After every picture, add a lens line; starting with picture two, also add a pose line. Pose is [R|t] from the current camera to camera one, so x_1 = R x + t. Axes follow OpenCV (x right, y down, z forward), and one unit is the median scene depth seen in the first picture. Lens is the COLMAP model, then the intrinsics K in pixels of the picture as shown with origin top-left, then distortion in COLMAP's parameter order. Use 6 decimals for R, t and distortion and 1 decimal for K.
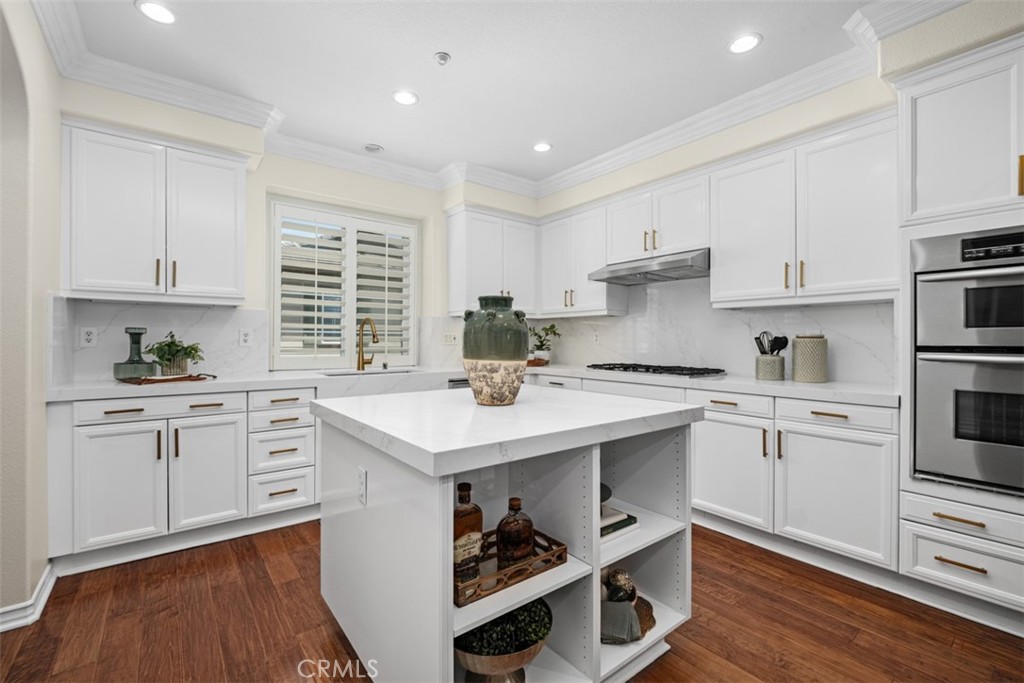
lens RADIAL K [[440.8, 0, 512.0], [0, 440.8, 341.5], [0, 0, 1]] dist [0.000140, -0.000456]
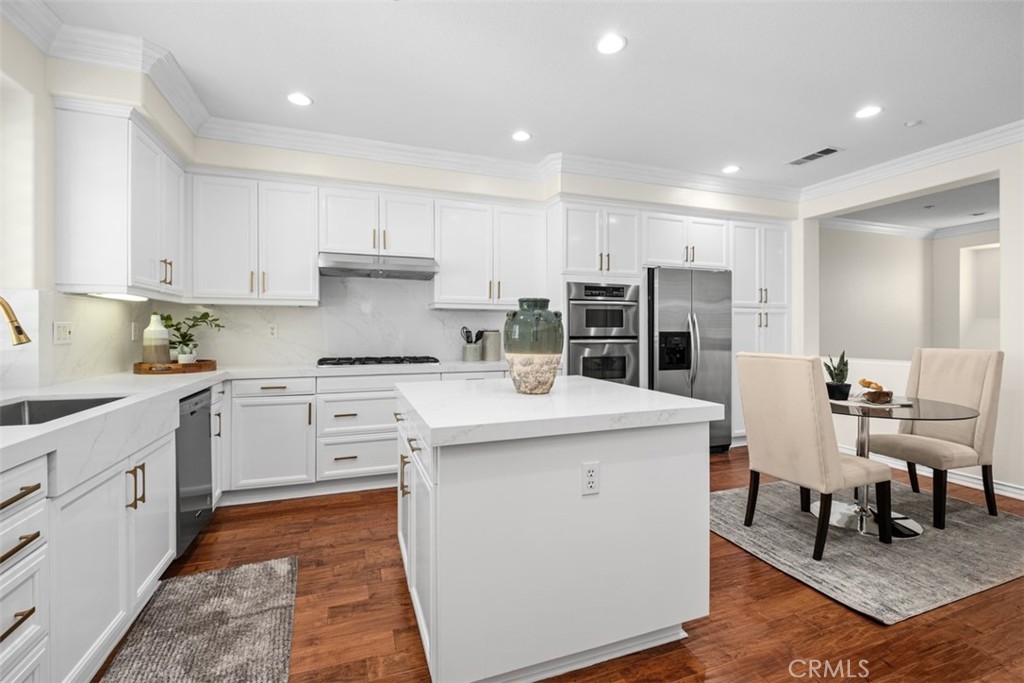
lens RADIAL K [[444.1, 0, 510.5], [0, 444.1, 330.6], [0, 0, 1]] dist [-0.002530, -0.000484]
pose [[0.302472, -0.001821, 0.953156, -0.774007], [0.002688, 0.999996, 0.001058, -0.013091], [-0.953154, 0.002242, 0.302476, 0.483092]]
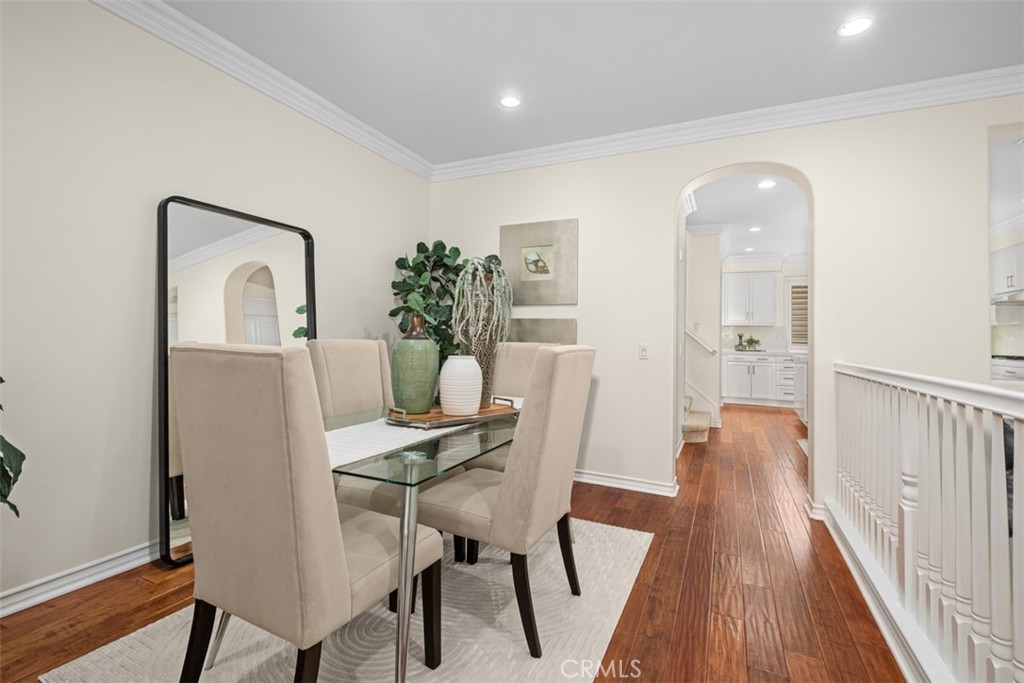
lens RADIAL K [[440.8, 0, 512.0], [0, 440.8, 341.5], [0, 0, 1]] dist [0.000140, -0.000456]
pose [[0.477851, 0.015998, -0.878295, 1.117846], [-0.009620, 0.999869, 0.012979, -0.003003], [0.878388, 0.002247, 0.477943, -1.915211]]
